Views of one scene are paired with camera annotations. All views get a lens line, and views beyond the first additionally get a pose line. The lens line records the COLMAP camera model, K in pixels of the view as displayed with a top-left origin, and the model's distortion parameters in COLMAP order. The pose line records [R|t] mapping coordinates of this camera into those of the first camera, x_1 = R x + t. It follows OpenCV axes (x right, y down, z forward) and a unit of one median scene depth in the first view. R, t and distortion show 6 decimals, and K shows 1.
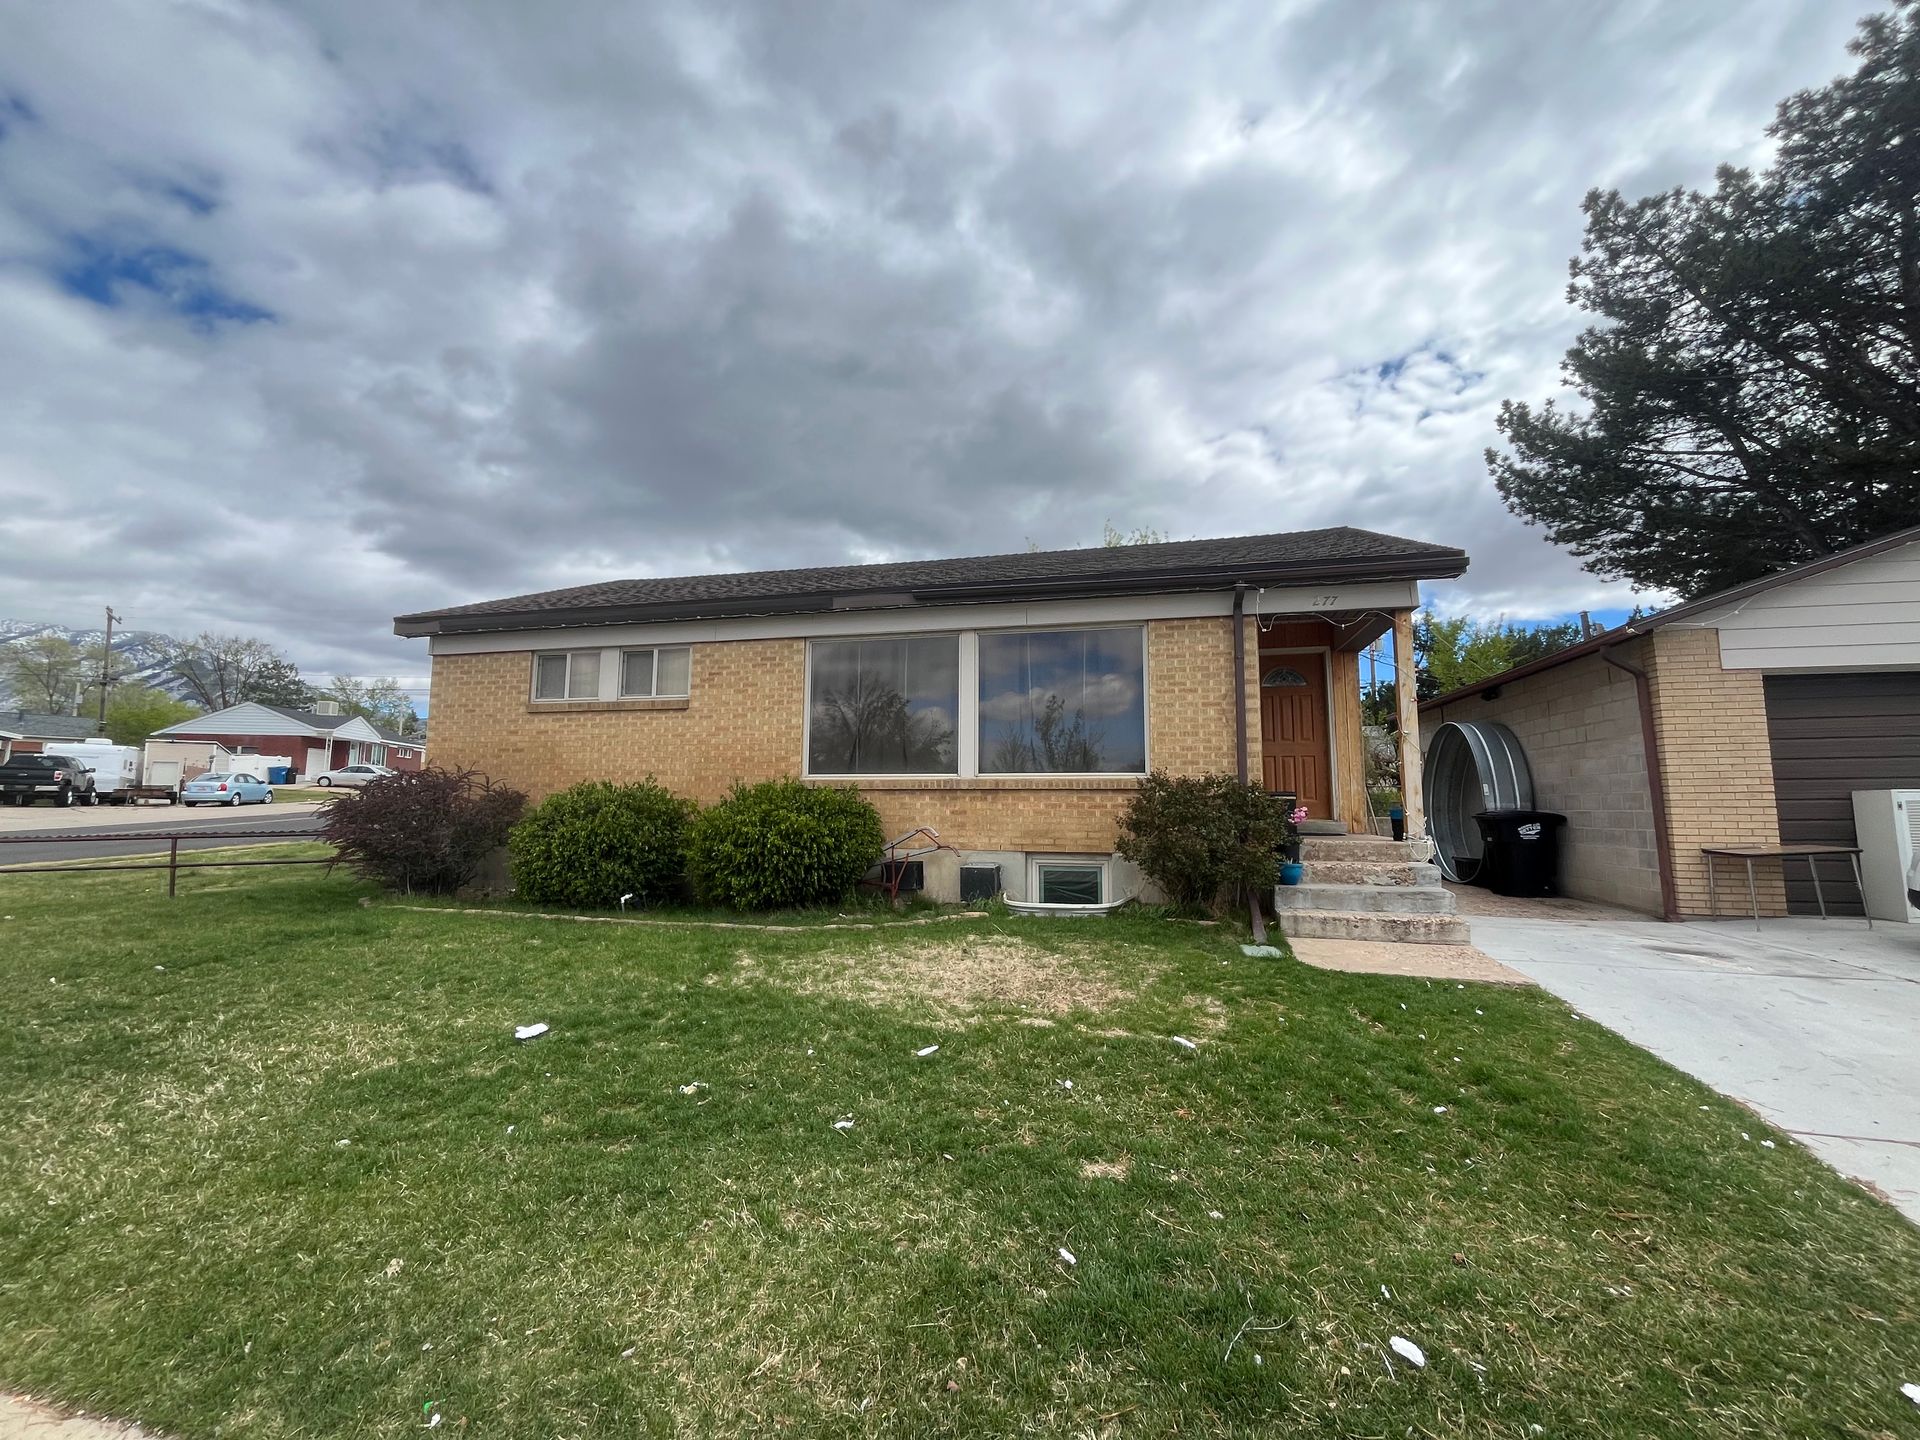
lens RADIAL K [[777.7, 0, 953.8], [0, 777.7, 711.3], [0, 0, 1]] dist [-0.009302, -0.001536]
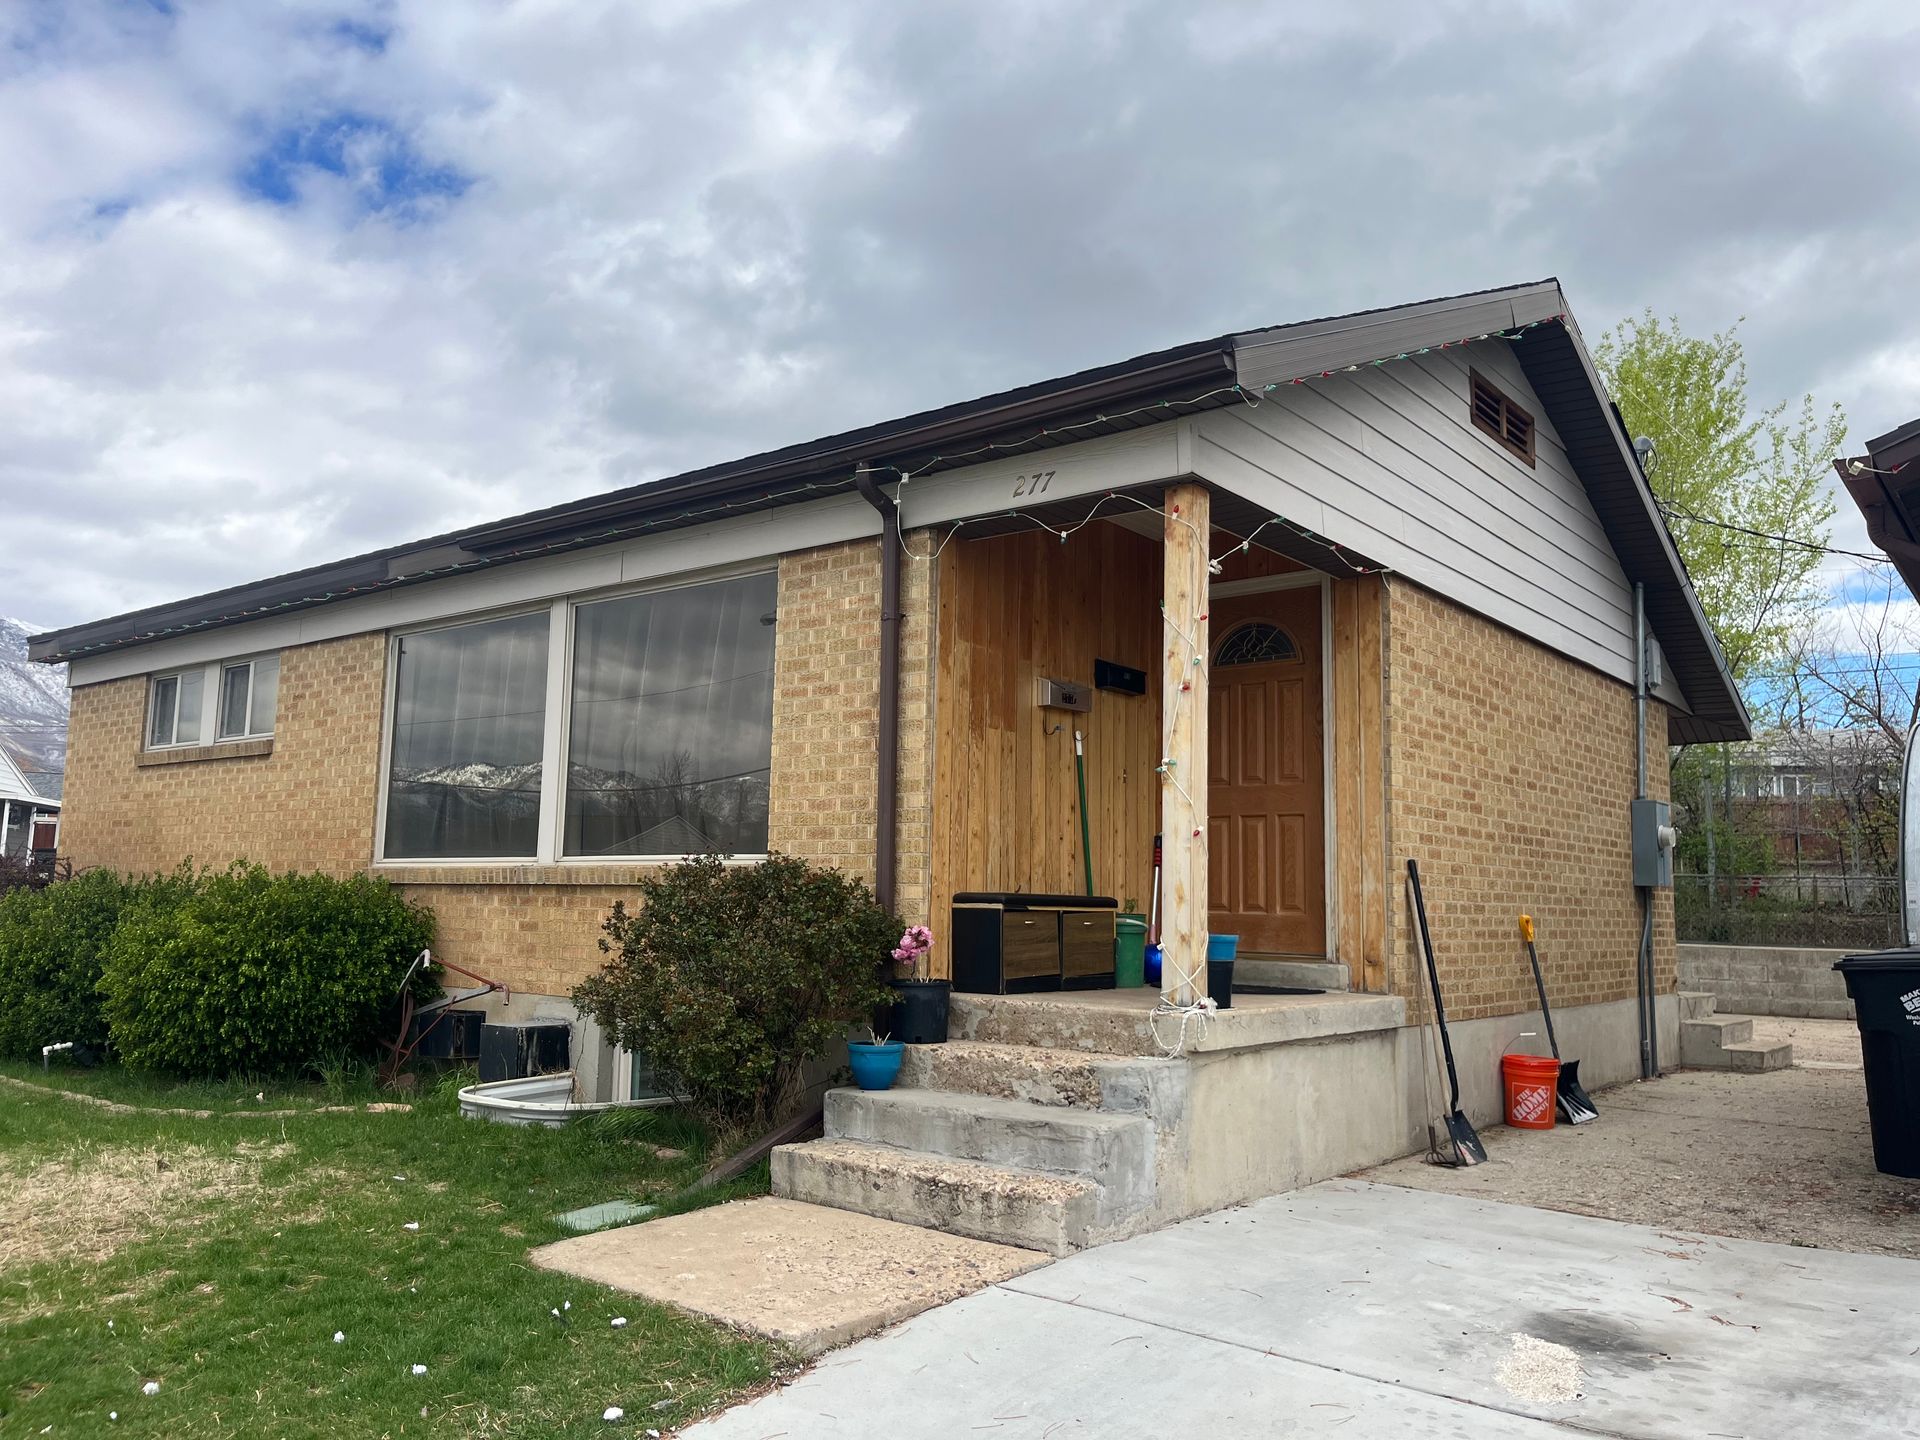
lens RADIAL K [[1455.7, 0, 960.5], [0, 1455.7, 719.3], [0, 0, 1]] dist [0.047623, -0.062576]
pose [[0.907796, -0.040788, -0.417423, 0.673491], [0.035392, 0.999160, -0.020662, 0.012977], [0.417915, 0.003984, 0.908477, 0.159679]]
